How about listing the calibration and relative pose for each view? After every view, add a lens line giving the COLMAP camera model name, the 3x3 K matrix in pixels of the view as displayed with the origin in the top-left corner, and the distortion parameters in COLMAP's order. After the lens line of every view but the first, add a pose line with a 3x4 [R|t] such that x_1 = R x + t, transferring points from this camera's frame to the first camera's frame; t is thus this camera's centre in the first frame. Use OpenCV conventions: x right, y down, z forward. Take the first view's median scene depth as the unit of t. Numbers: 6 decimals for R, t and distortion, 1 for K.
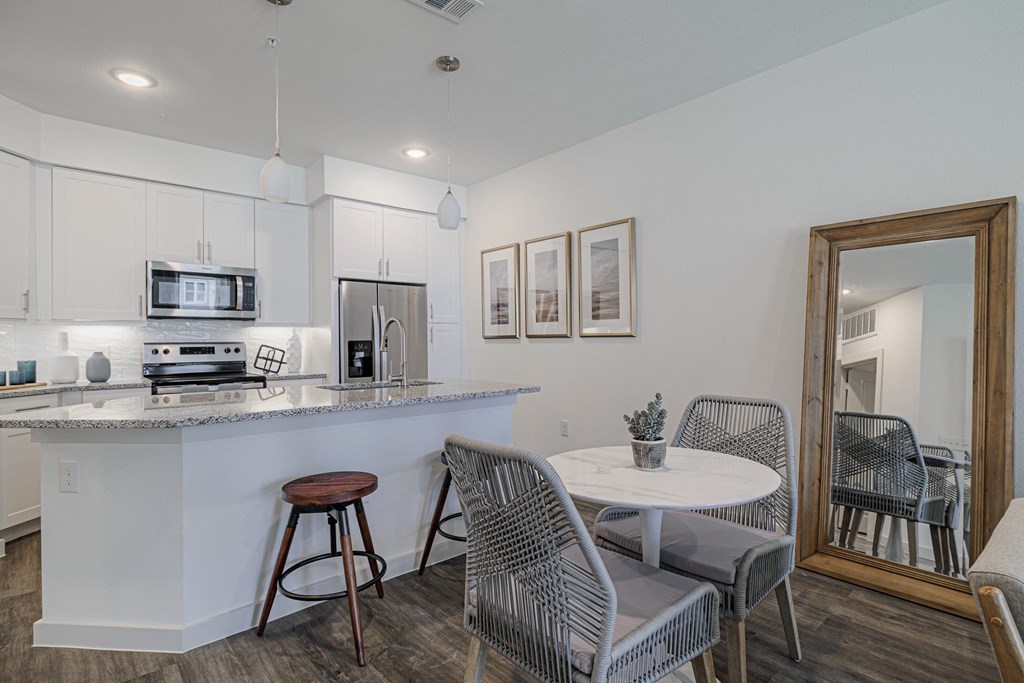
lens RADIAL K [[519.7, 0, 523.8], [0, 519.7, 342.3], [0, 0, 1]] dist [-0.001216, -0.000032]
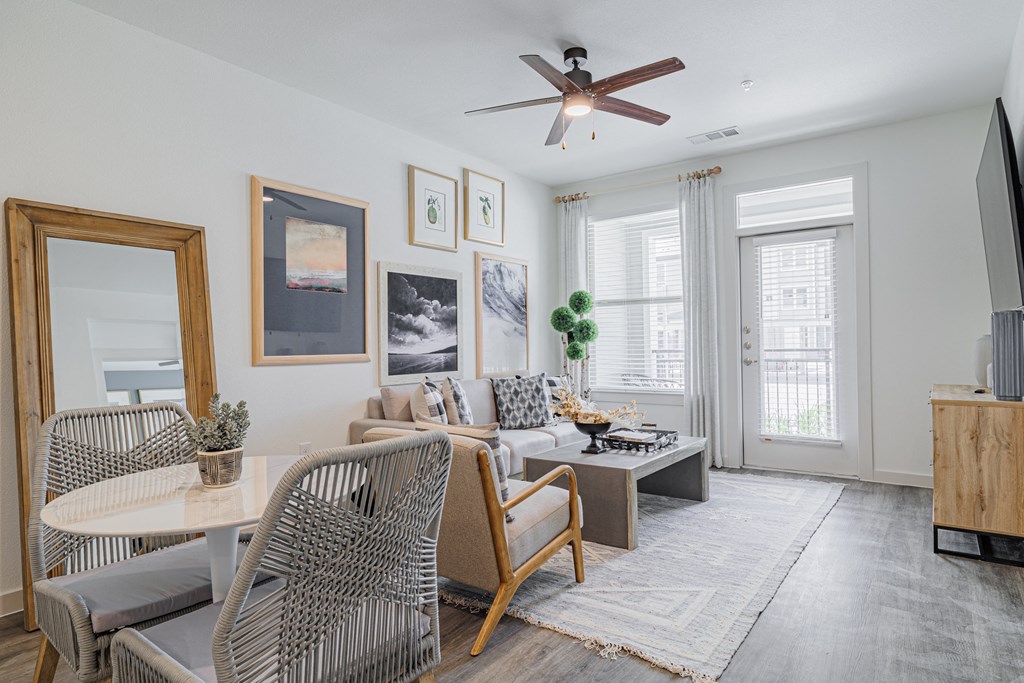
lens RADIAL K [[581.6, 0, 517.0], [0, 581.6, 341.5], [0, 0, 1]] dist [0.001406, 0.000026]
pose [[-0.214704, 0.016478, 0.976540, -0.307244], [0.023011, 0.999665, -0.011809, 0.015201], [-0.976408, 0.019936, -0.215011, 0.296701]]
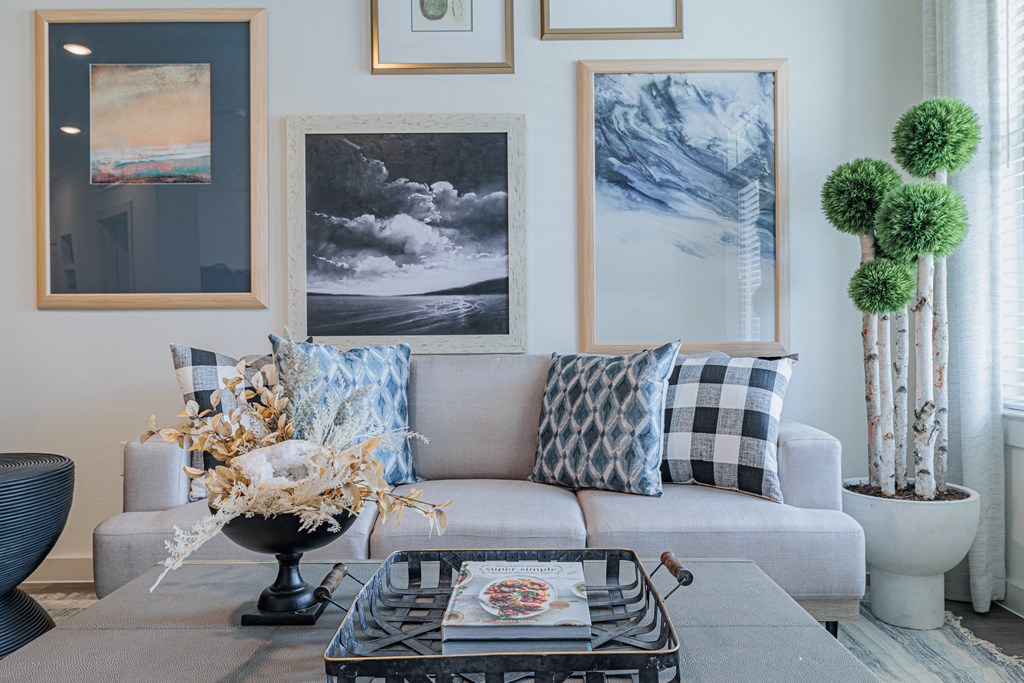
lens RADIAL K [[711.7, 0, 512.8], [0, 711.7, 338.4], [0, 0, 1]] dist [-0.001861, -0.002920]
pose [[0.660574, 0.002344, 0.750757, 0.361933], [0.006972, 0.999933, -0.009256, 0.065925], [-0.750729, 0.011348, 0.660513, -0.251437]]
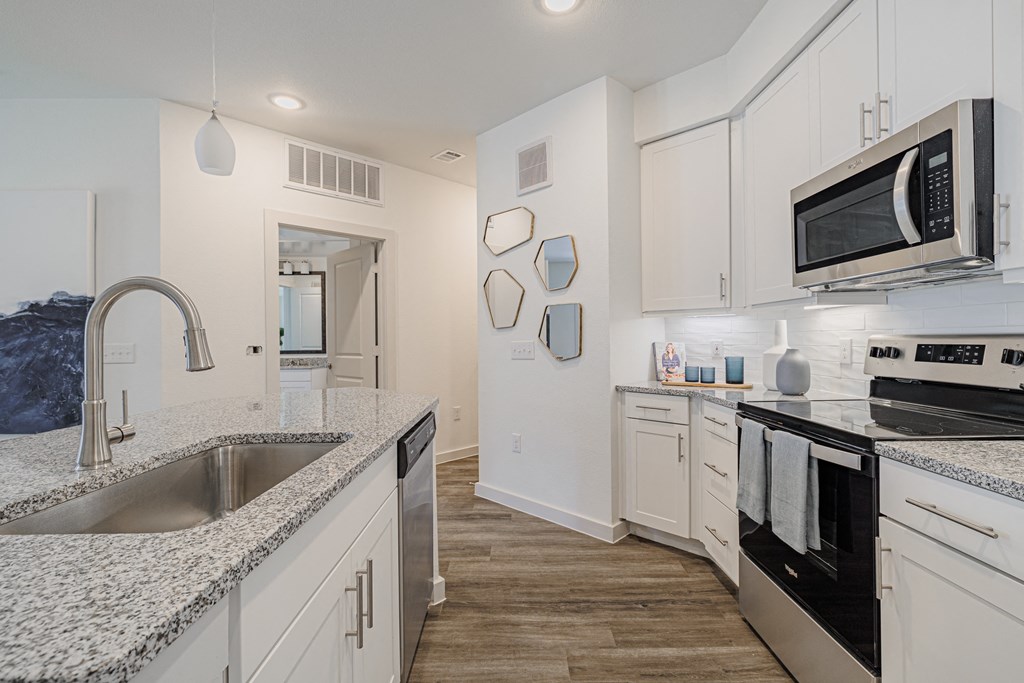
lens RADIAL K [[481.6, 0, 514.2], [0, 481.6, 338.8], [0, 0, 1]] dist [-0.000350, -0.000211]
pose [[-0.659196, 0.014981, -0.751822, -0.117994], [0.012668, 0.999881, 0.008817, -0.003528], [0.751865, -0.003712, -0.659307, 1.013925]]
